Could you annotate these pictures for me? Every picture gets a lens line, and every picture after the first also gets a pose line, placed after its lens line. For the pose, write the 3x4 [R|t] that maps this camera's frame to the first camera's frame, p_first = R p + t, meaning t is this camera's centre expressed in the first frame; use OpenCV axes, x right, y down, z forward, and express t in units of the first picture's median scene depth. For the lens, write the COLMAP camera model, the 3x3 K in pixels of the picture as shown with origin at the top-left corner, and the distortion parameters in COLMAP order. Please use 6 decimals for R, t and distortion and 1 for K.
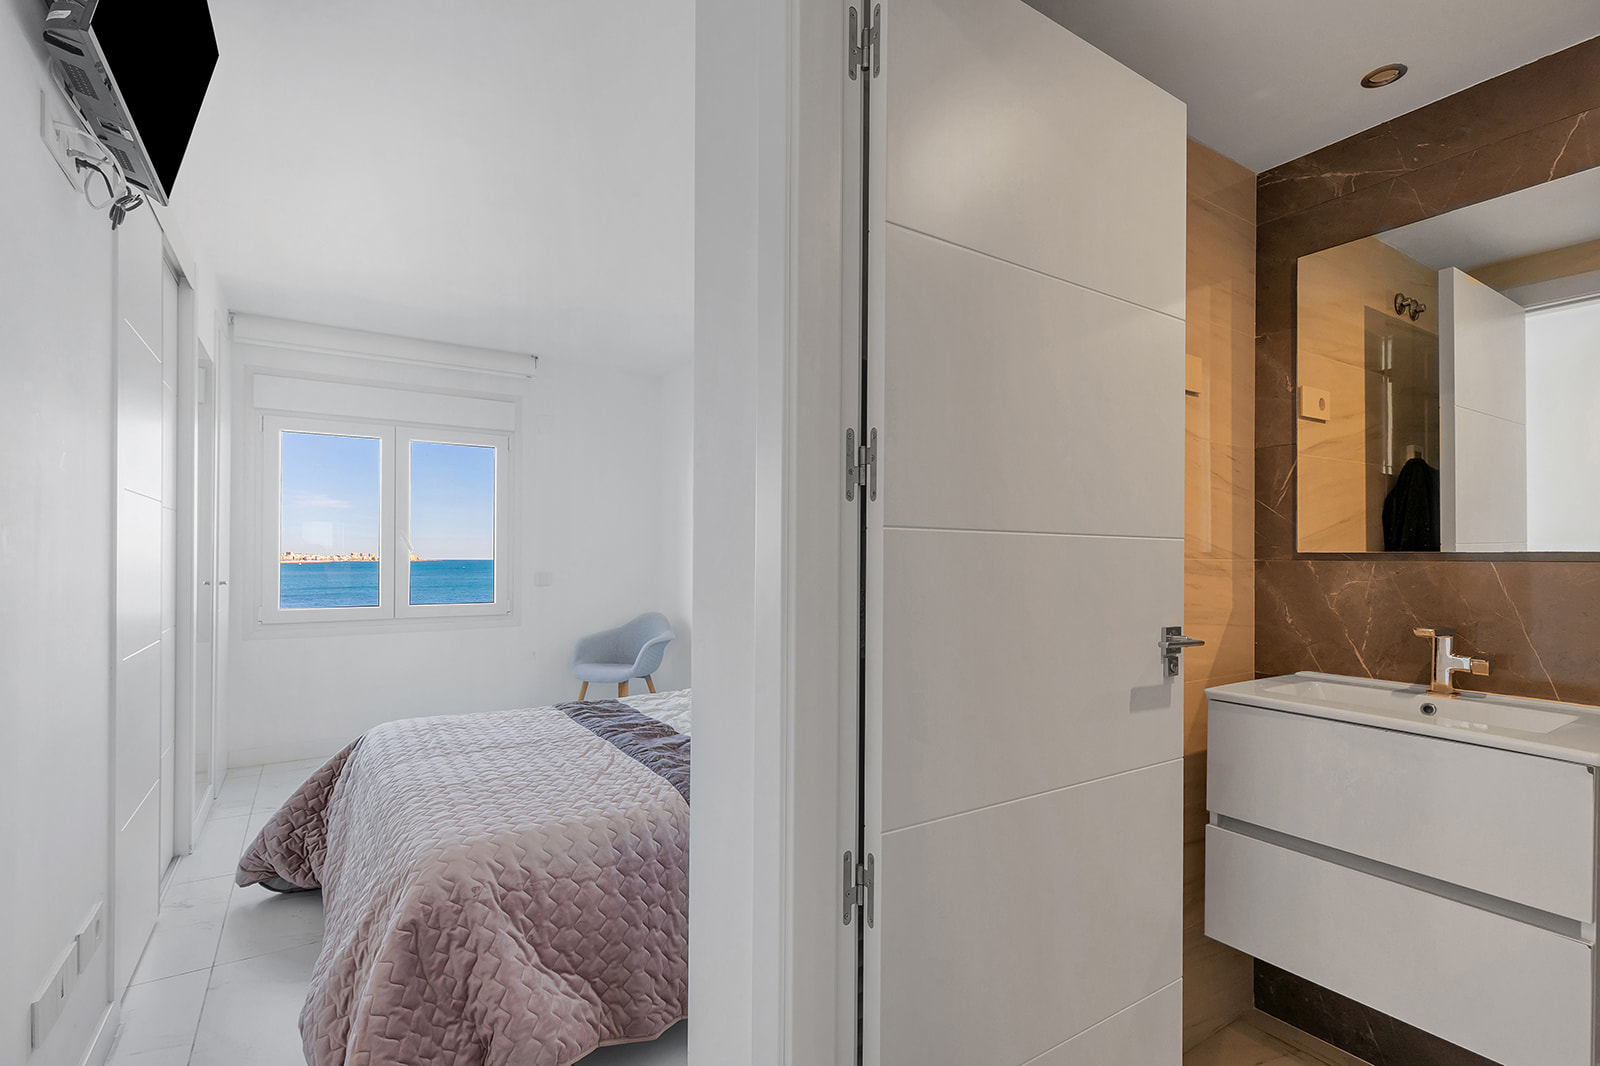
lens RADIAL K [[737.9, 0, 797.3], [0, 737.9, 551.8], [0, 0, 1]] dist [0.001368, -0.000131]
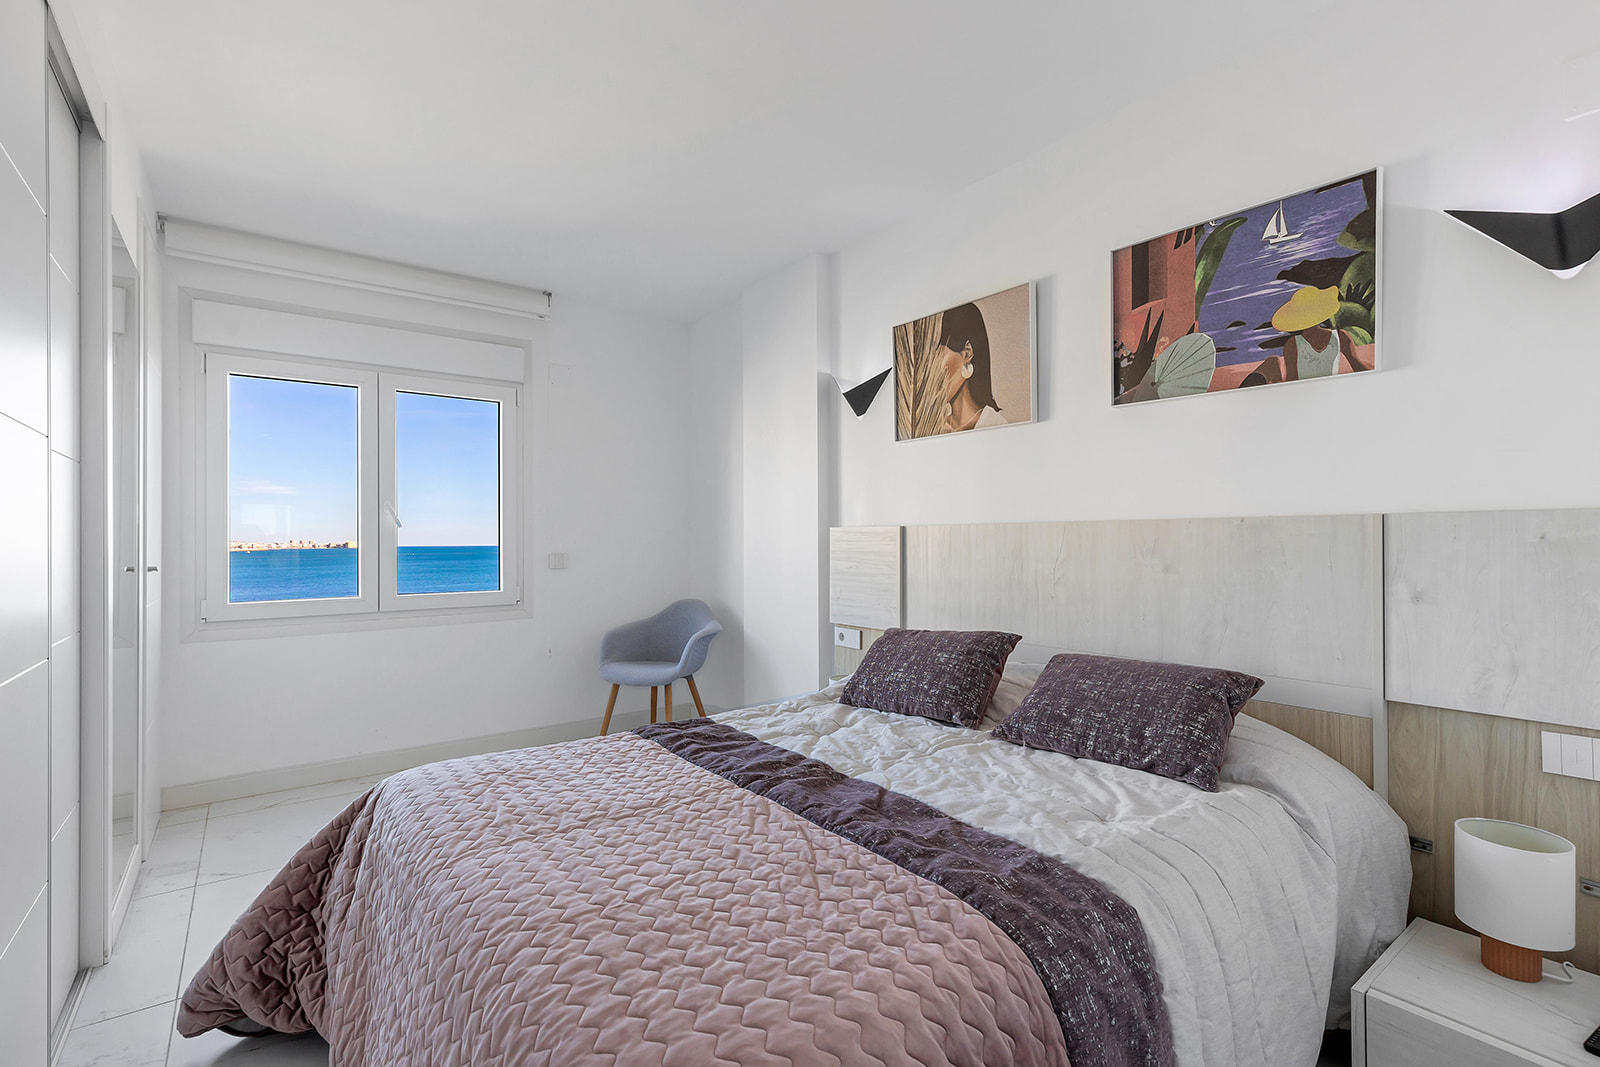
lens RADIAL K [[728.3, 0, 798.6], [0, 728.3, 537.6], [0, 0, 1]] dist [0.002037, 0.000095]
pose [[0.997947, -0.006983, 0.063657, -0.156154], [0.006860, 0.999974, 0.002150, 0.012326], [-0.063670, -0.001709, 0.997970, 0.200685]]
